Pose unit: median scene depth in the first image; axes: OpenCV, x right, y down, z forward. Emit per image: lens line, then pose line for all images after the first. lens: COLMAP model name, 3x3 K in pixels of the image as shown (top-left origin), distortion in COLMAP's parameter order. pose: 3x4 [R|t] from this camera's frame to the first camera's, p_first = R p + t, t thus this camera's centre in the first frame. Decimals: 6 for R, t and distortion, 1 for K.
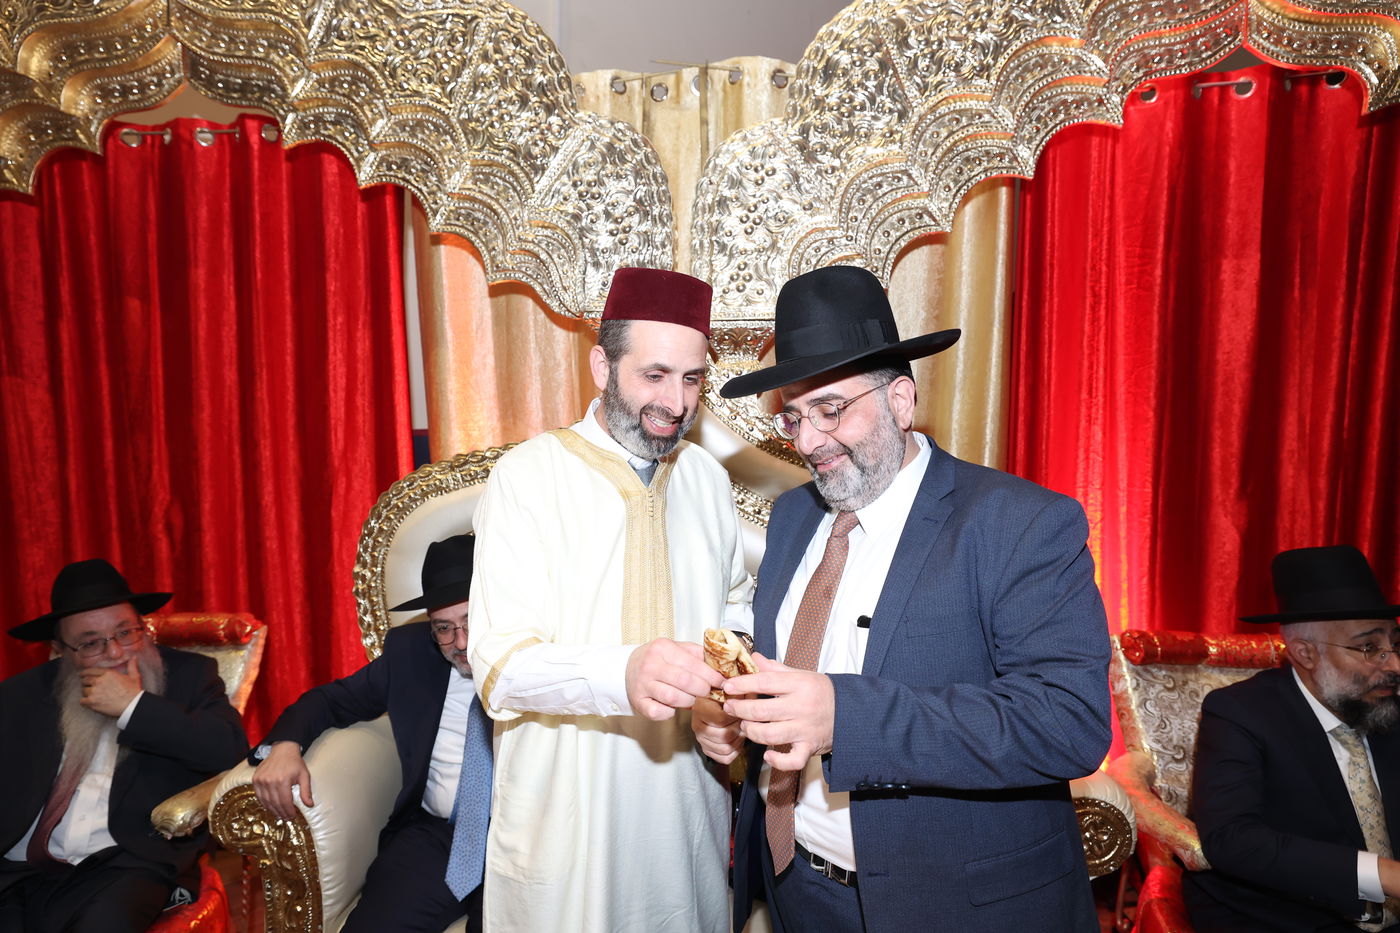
lens RADIAL K [[776.4, 0, 700.7], [0, 776.4, 464.5], [0, 0, 1]] dist [-0.012006, 0.020784]
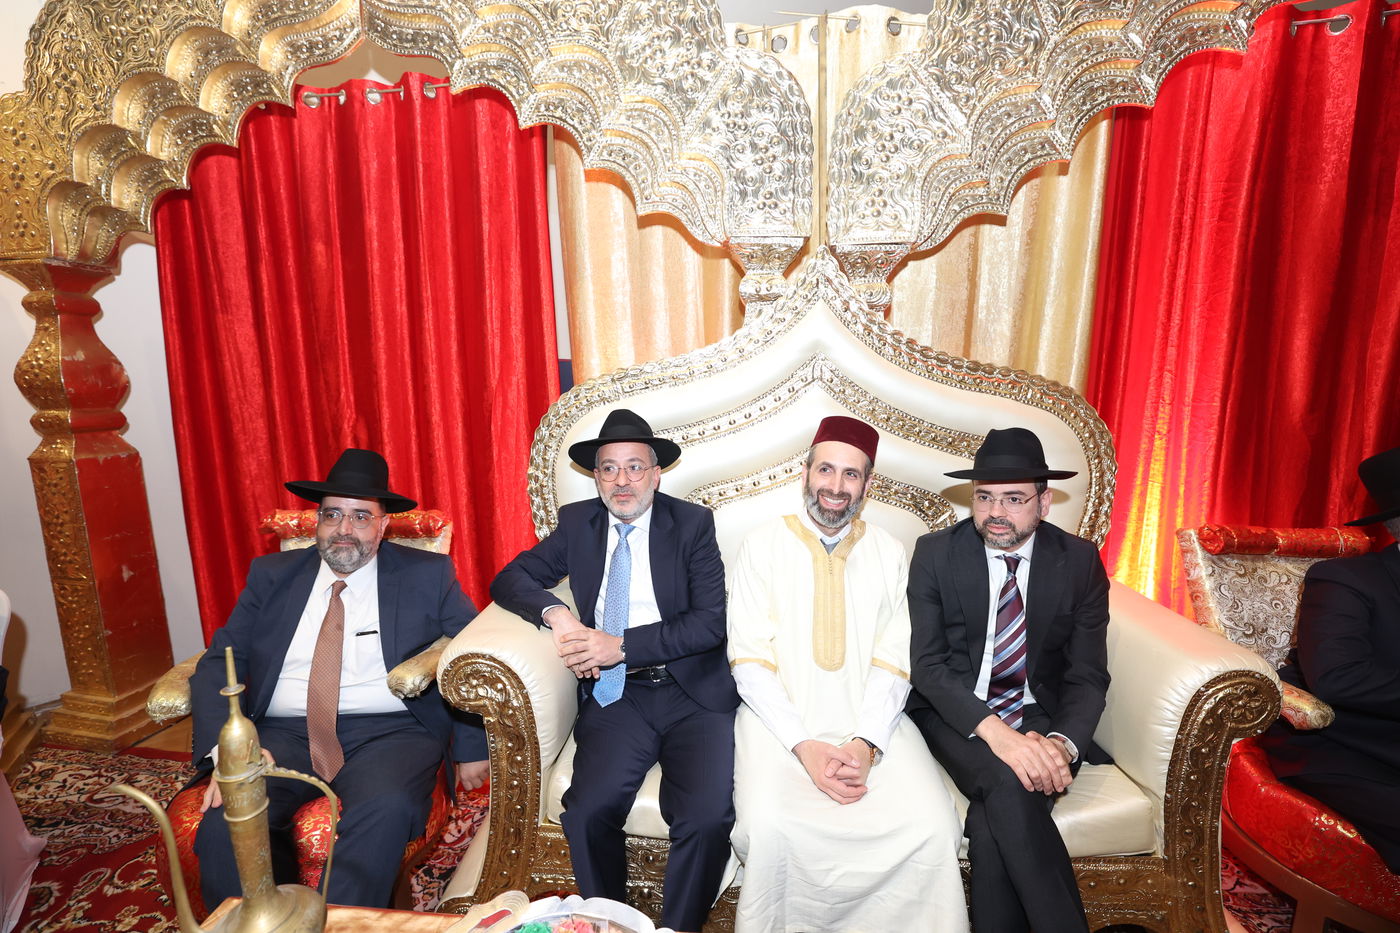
lens RADIAL K [[599.1, 0, 701.6], [0, 599.1, 462.9], [0, 0, 1]] dist [-0.030098, 0.011255]
pose [[0.999679, -0.000069, -0.025316, -0.170396], [0.002239, 0.996318, 0.085710, 0.048803], [0.025217, -0.085739, 0.995998, 0.131348]]
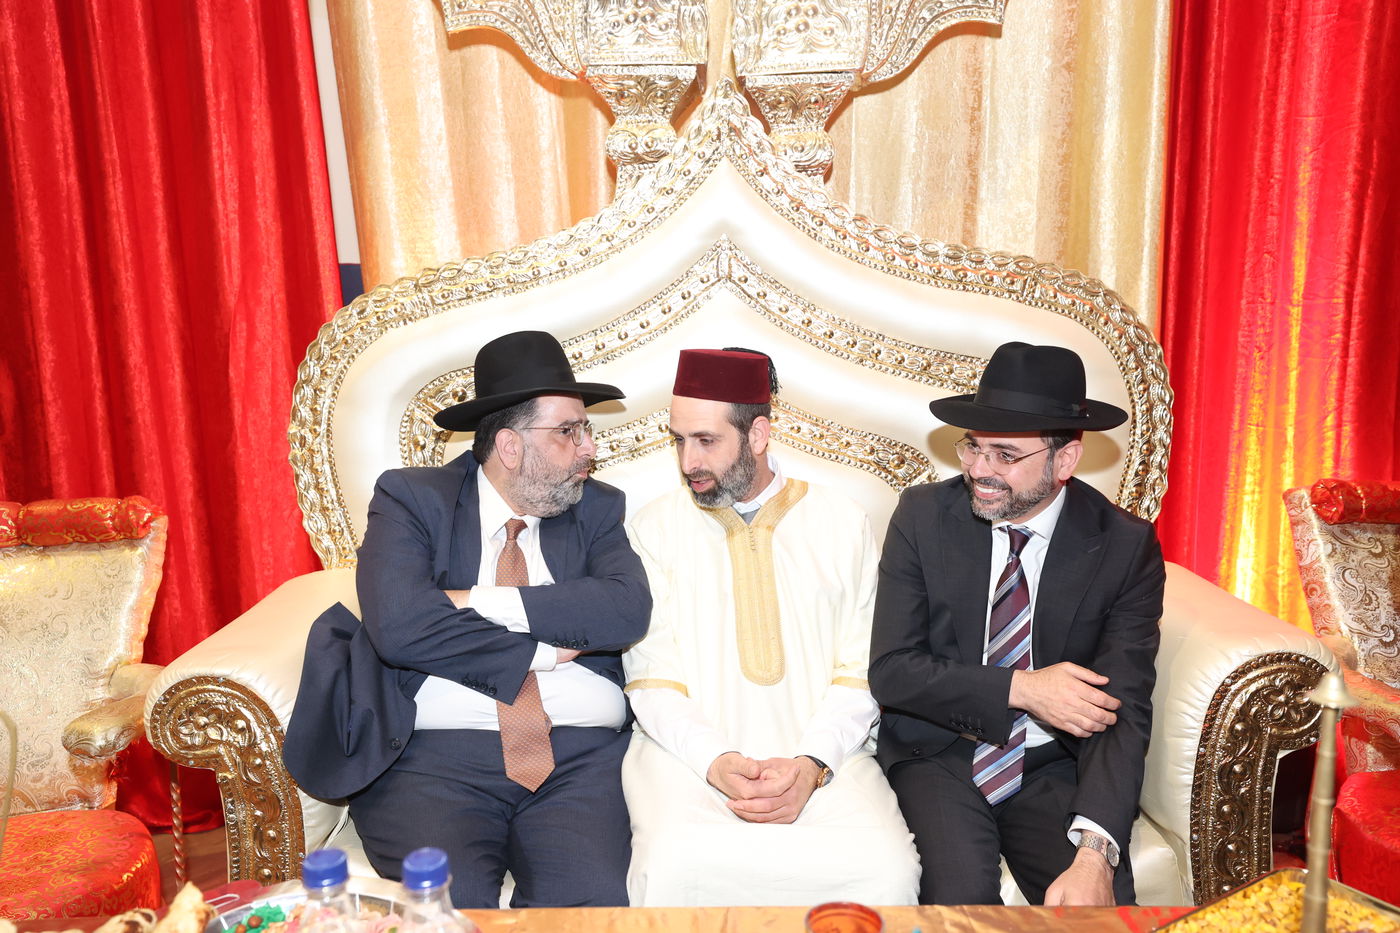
lens RADIAL K [[1099.2, 0, 706.7], [0, 1099.2, 459.1], [0, 0, 1]] dist [0.049258, 0.017454]
pose [[0.999241, -0.029987, 0.024874, -0.075168], [0.027939, 0.996488, 0.078934, 0.092417], [-0.027153, -0.078179, 0.996569, -0.068678]]
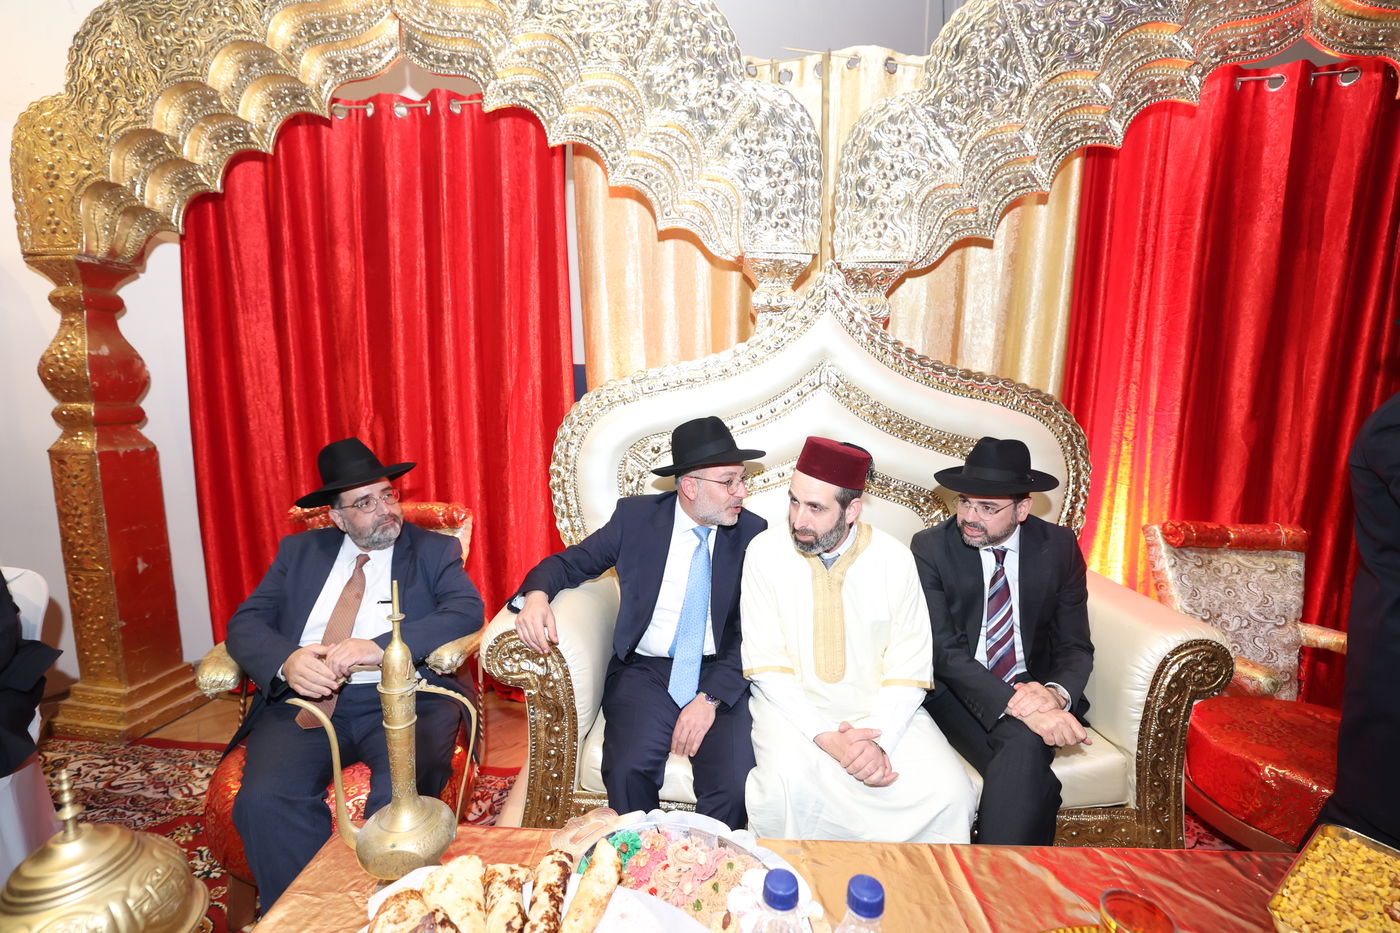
lens RADIAL K [[599.1, 0, 703.6], [0, 599.1, 462.7], [0, 0, 1]] dist [-0.030098, 0.011255]
pose [[0.999726, 0.009782, 0.021272, -0.231730], [-0.011131, 0.997870, 0.064272, 0.067682], [-0.020598, -0.064491, 0.997706, 0.064141]]
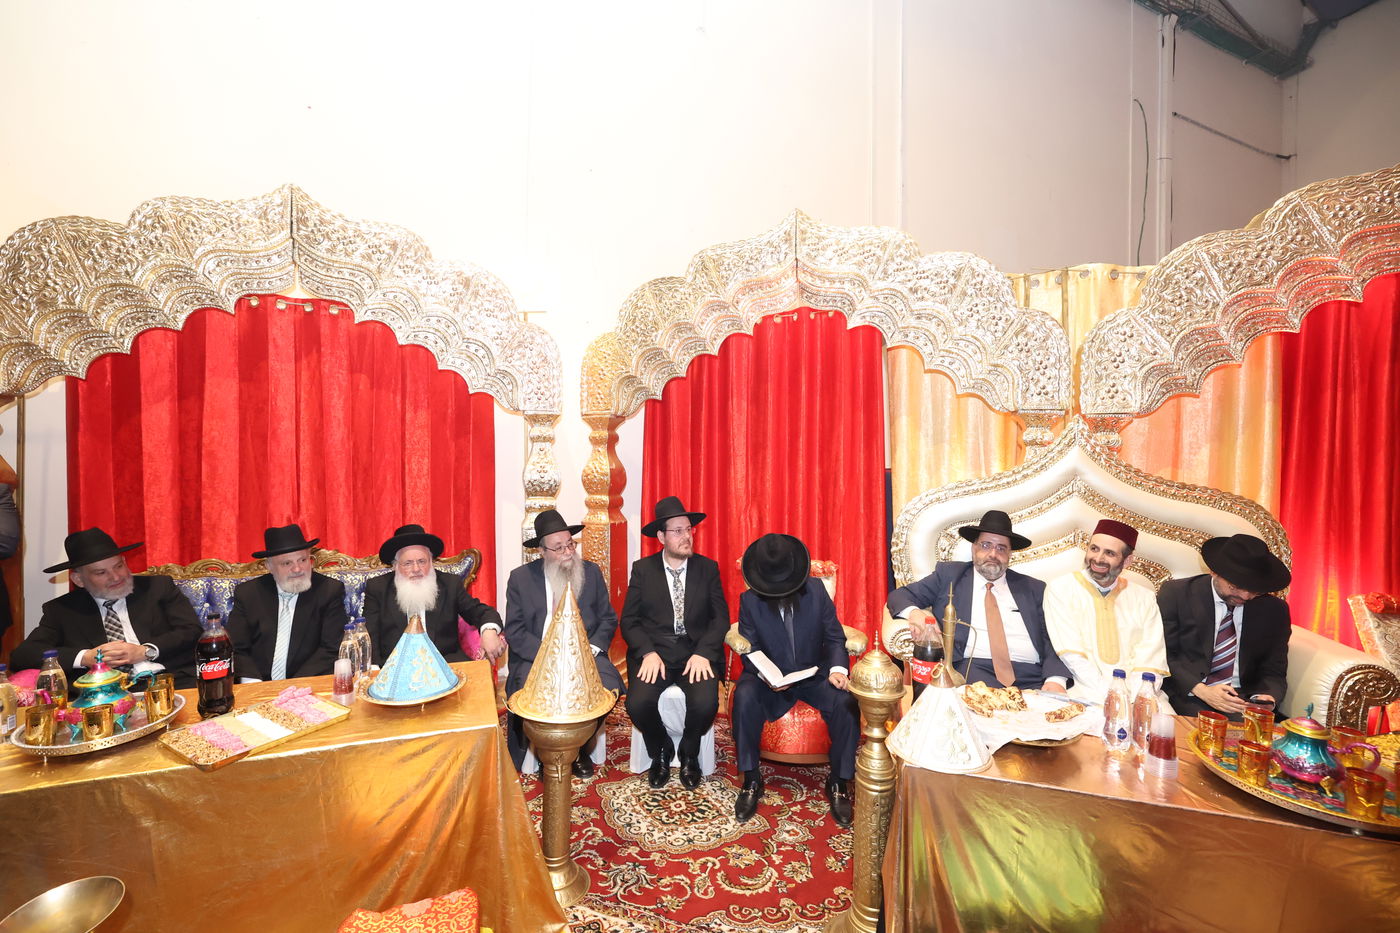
lens RADIAL K [[599.1, 0, 696.3], [0, 599.1, 463.5], [0, 0, 1]] dist [-0.030098, 0.011255]
pose [[0.964744, 0.006152, -0.263119, -0.537355], [-0.016422, 0.999186, -0.036851, 0.003826], [0.262678, 0.039872, 0.964059, -0.636757]]
